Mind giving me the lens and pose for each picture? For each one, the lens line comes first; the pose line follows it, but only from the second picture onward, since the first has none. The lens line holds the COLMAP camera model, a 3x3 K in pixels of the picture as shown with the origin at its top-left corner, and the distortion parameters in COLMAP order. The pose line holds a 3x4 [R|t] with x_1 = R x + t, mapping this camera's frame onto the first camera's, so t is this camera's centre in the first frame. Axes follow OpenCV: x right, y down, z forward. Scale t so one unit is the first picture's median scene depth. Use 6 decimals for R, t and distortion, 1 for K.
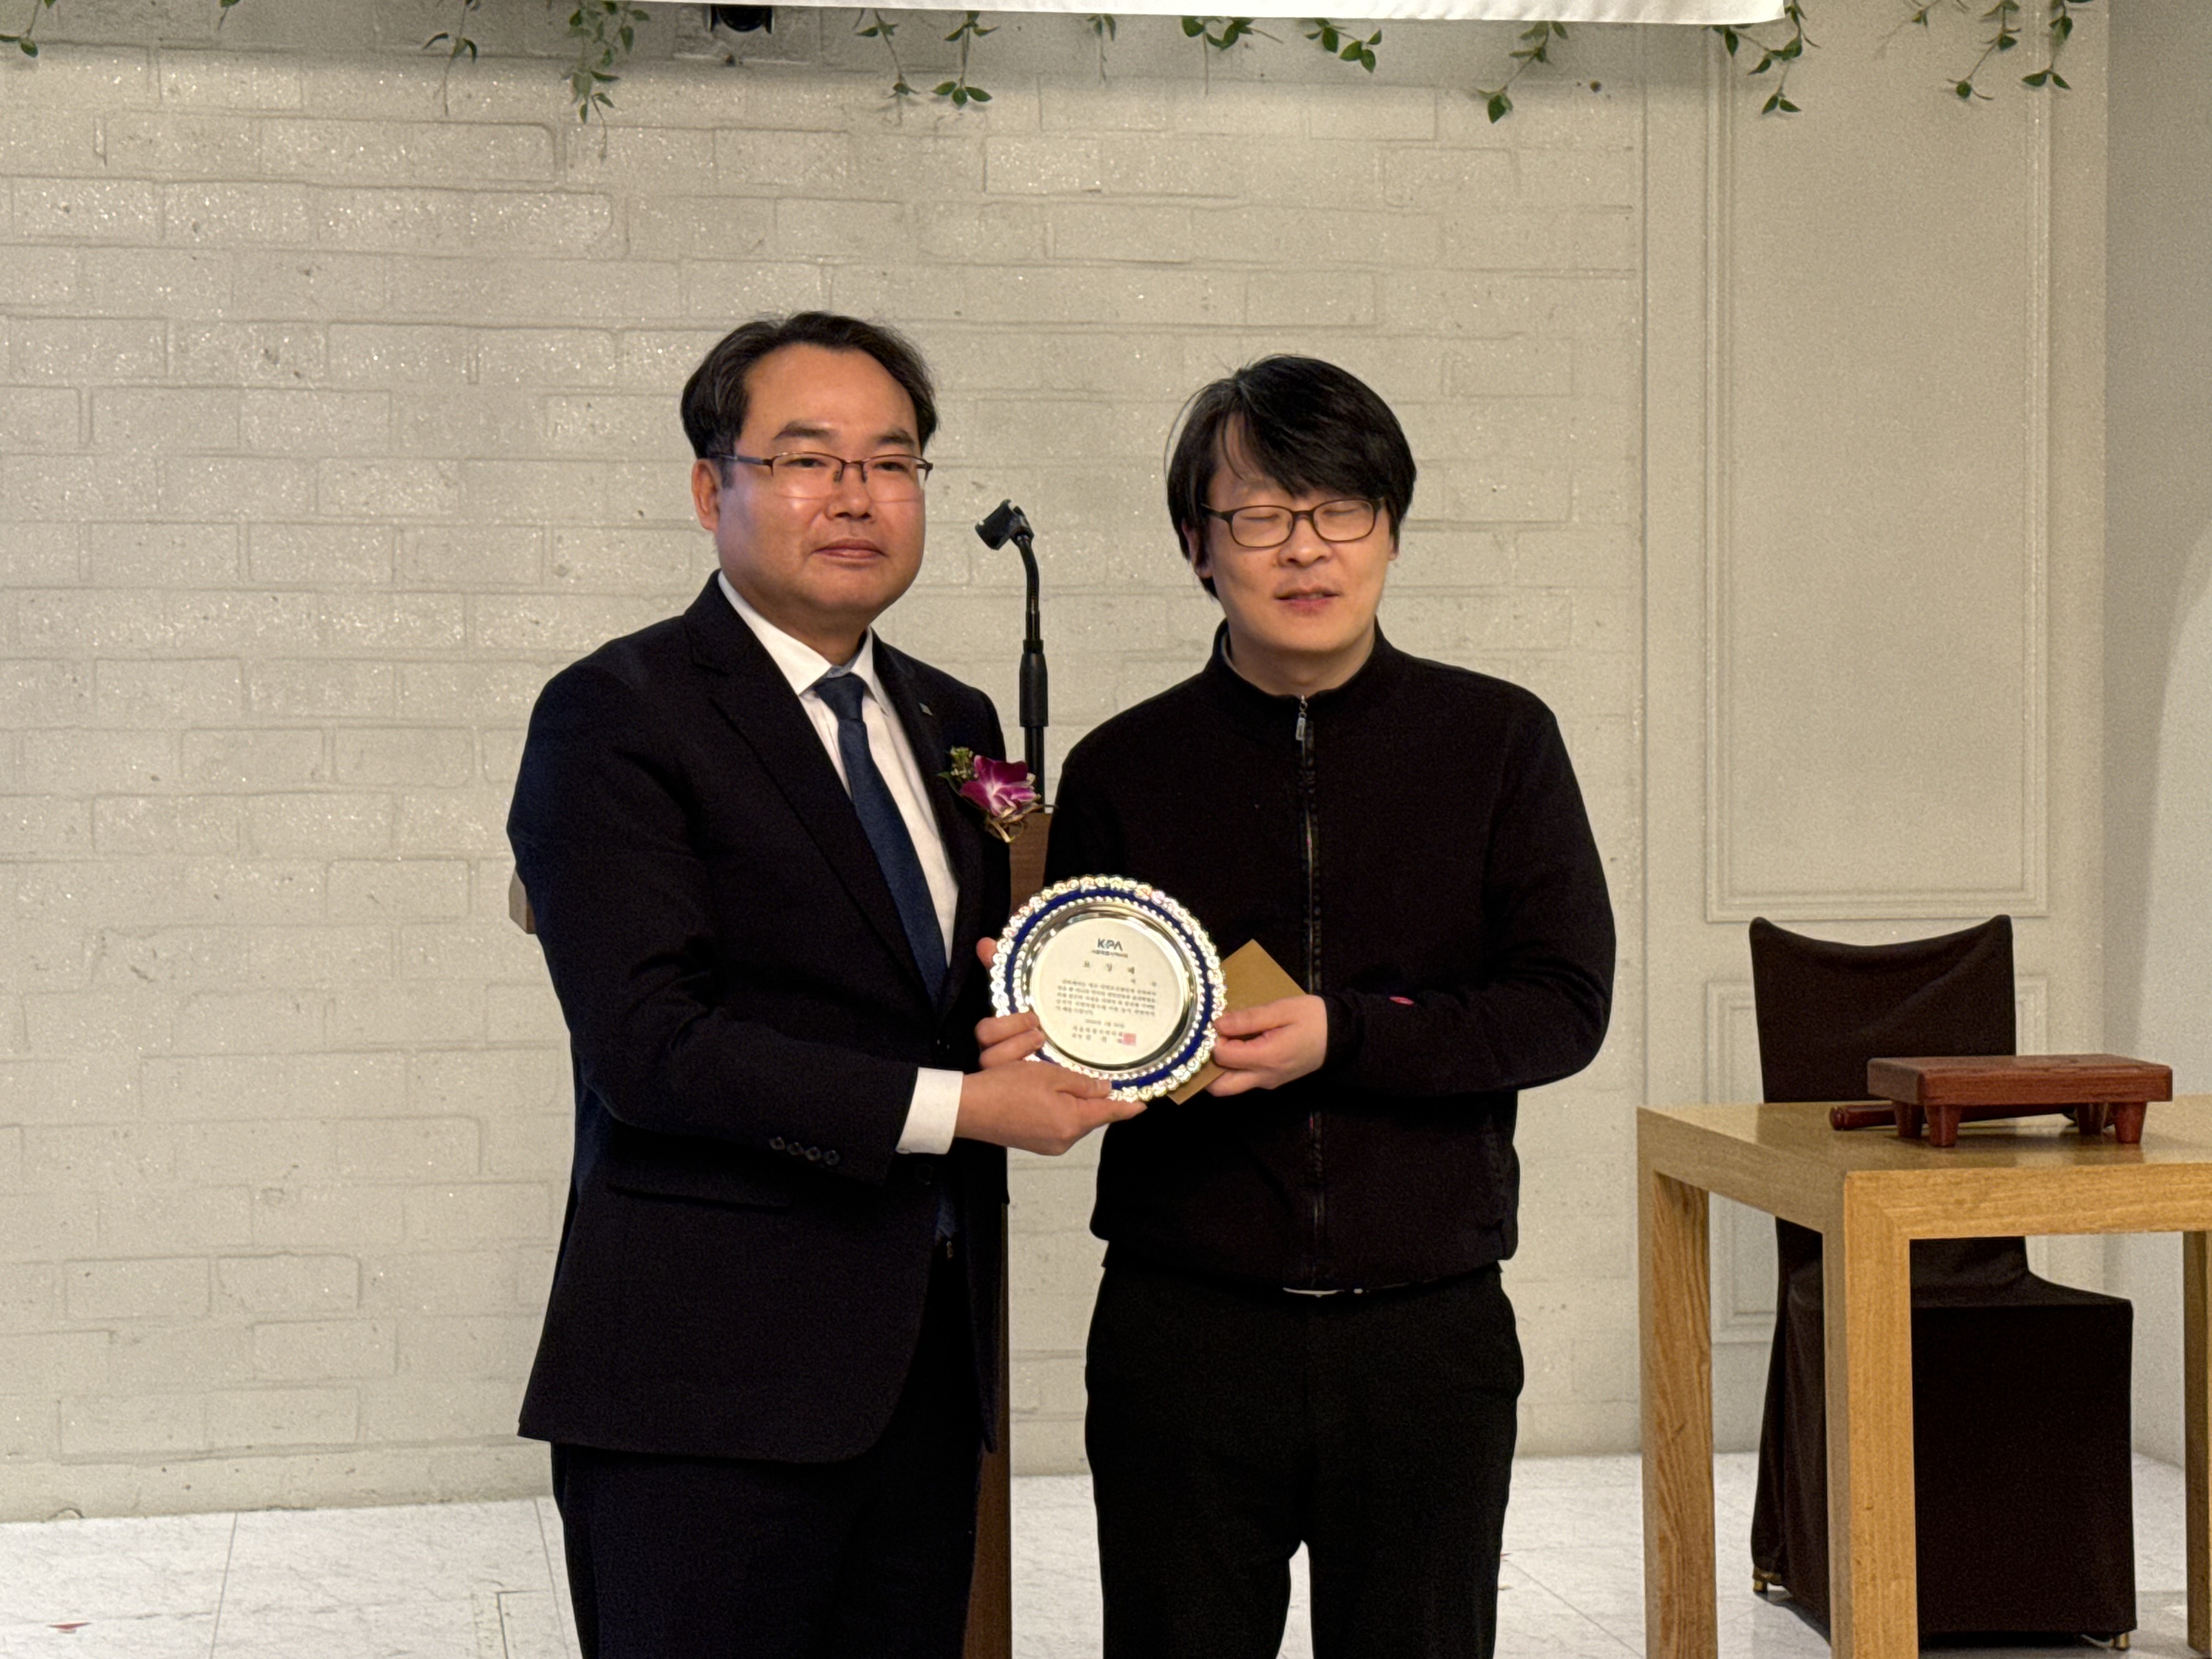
lens RADIAL K [[4019.9, 0, 1187.4], [0, 4019.9, 876.5], [0, 0, 1]] dist [0.107235, 0.000000]
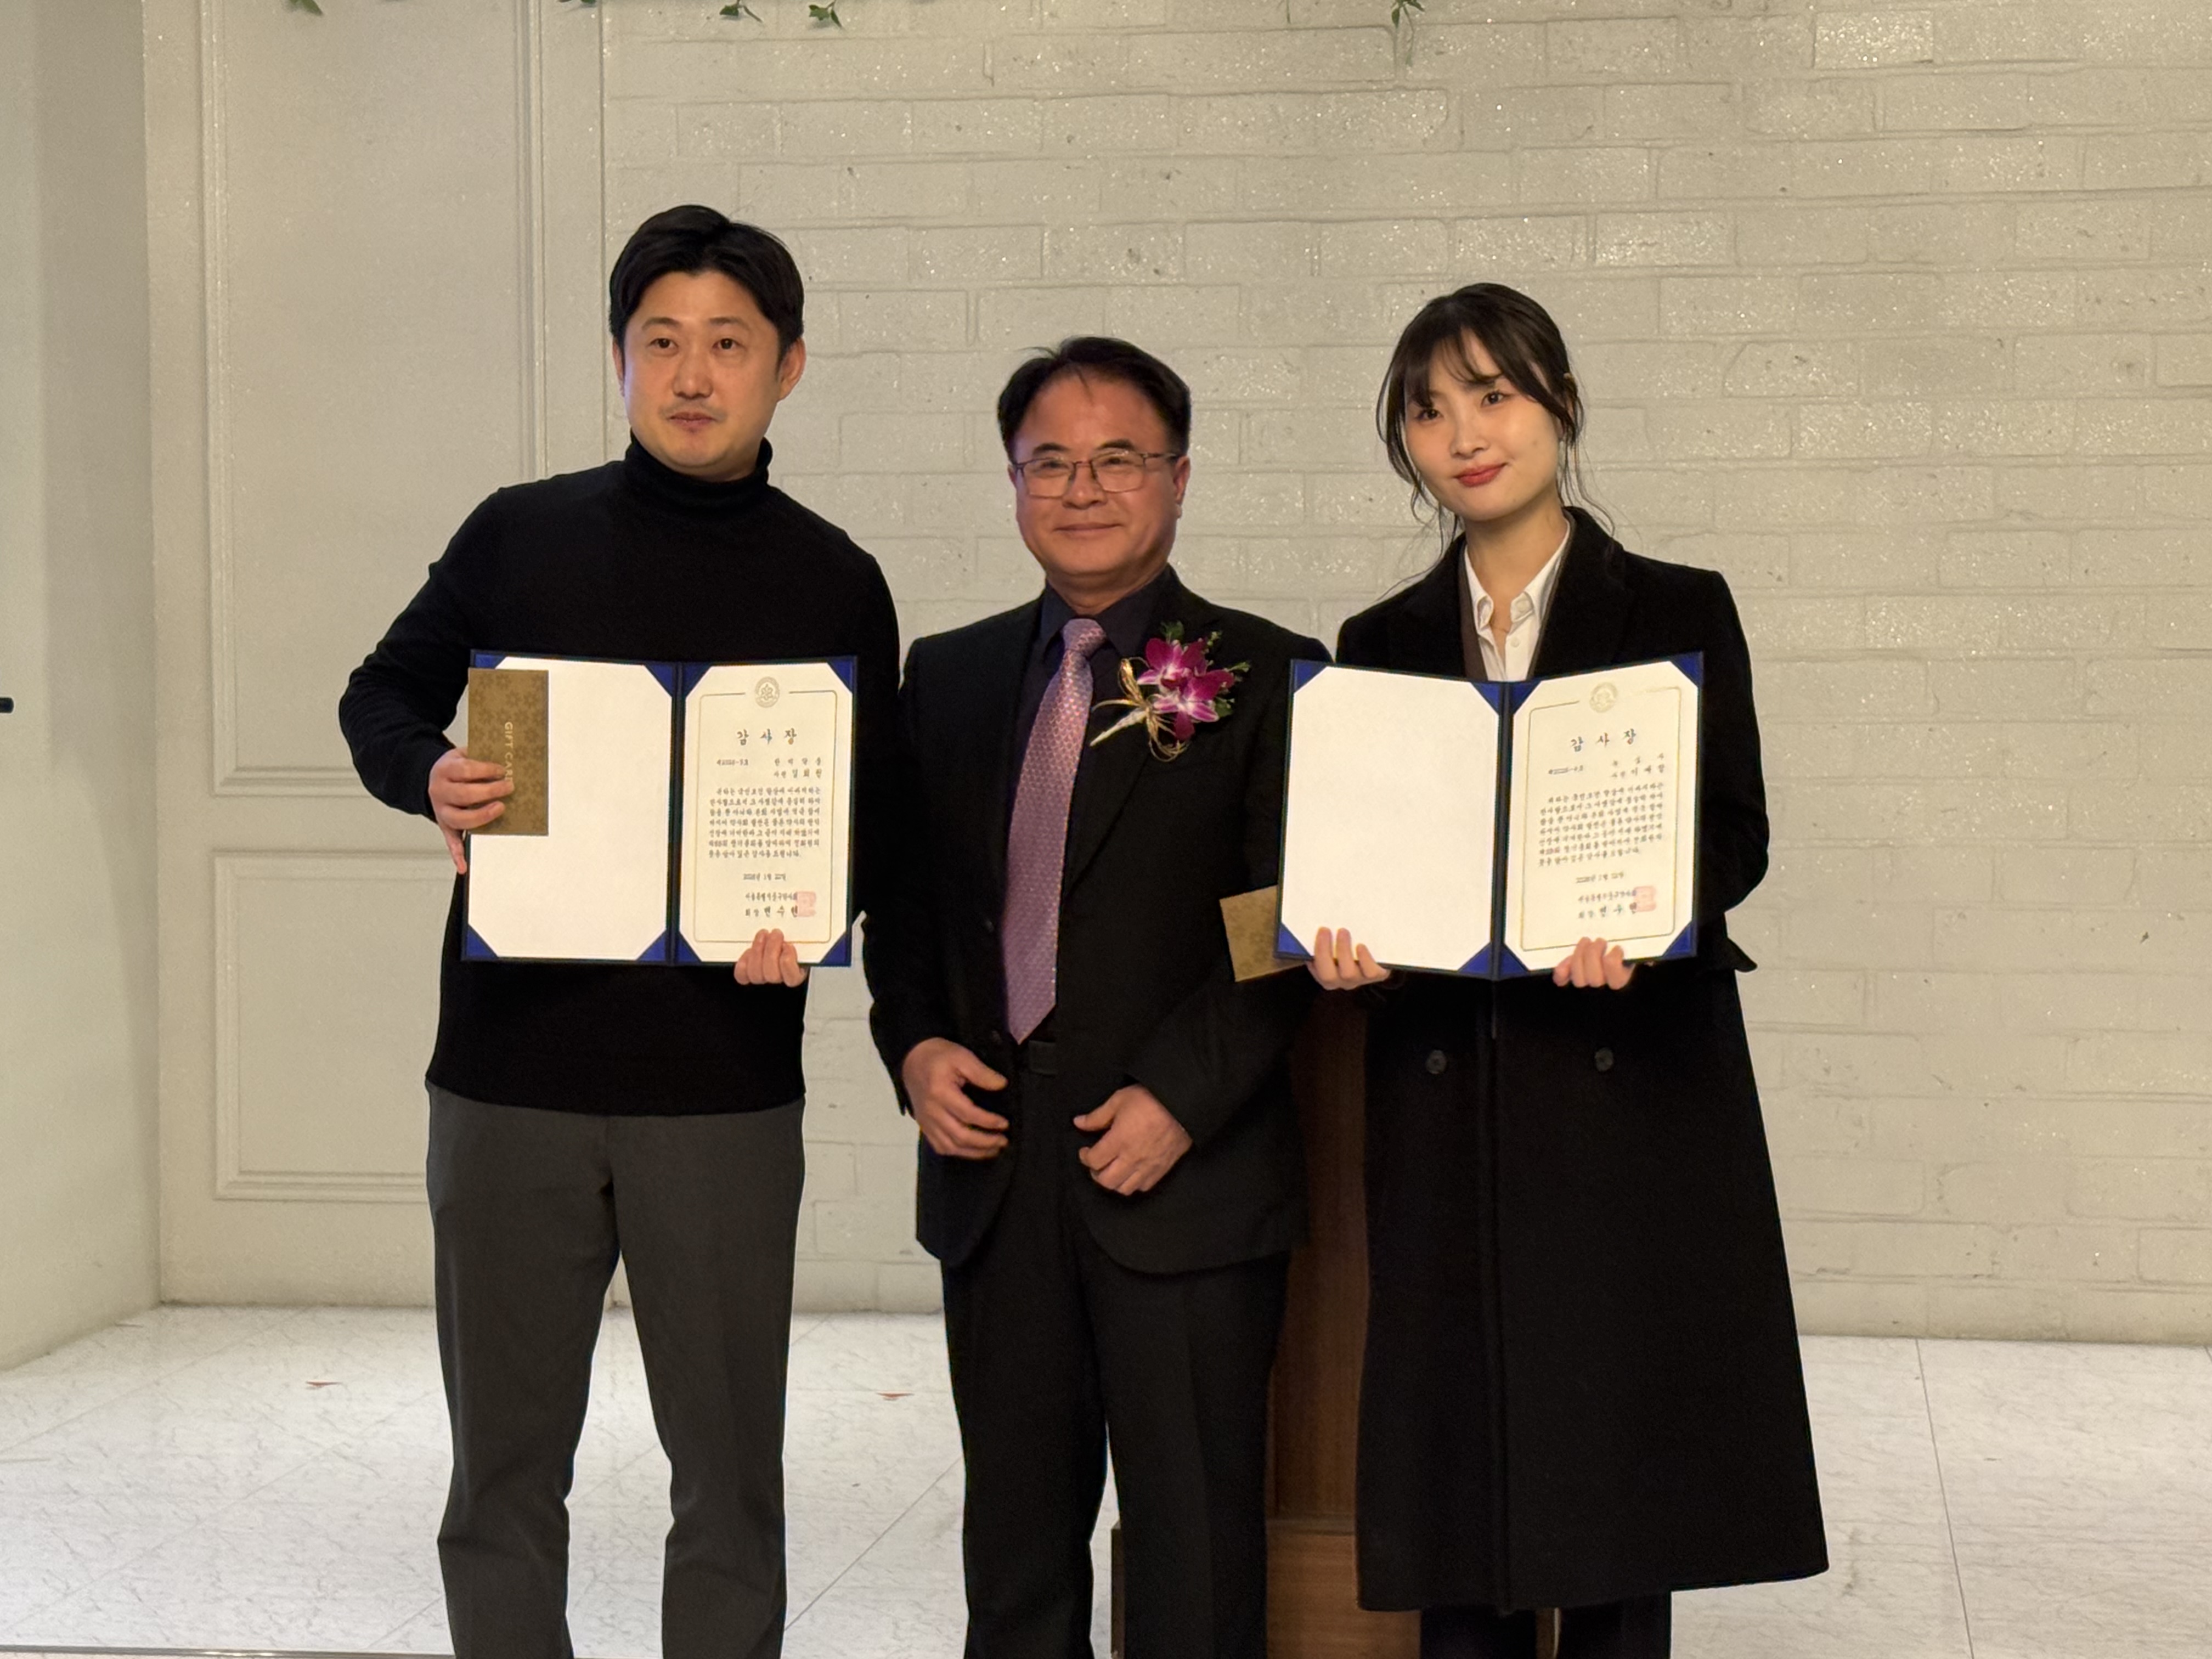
lens RADIAL K [[4425.8, 0, 1117.3], [0, 4425.8, 866.6], [0, 0, 1]] dist [0.115555, 0.000000]
pose [[0.940565, 0.021407, -0.338938, 0.172686], [-0.012888, 0.999542, 0.027366, 0.002369], [0.339368, -0.021371, 0.940411, -0.118648]]
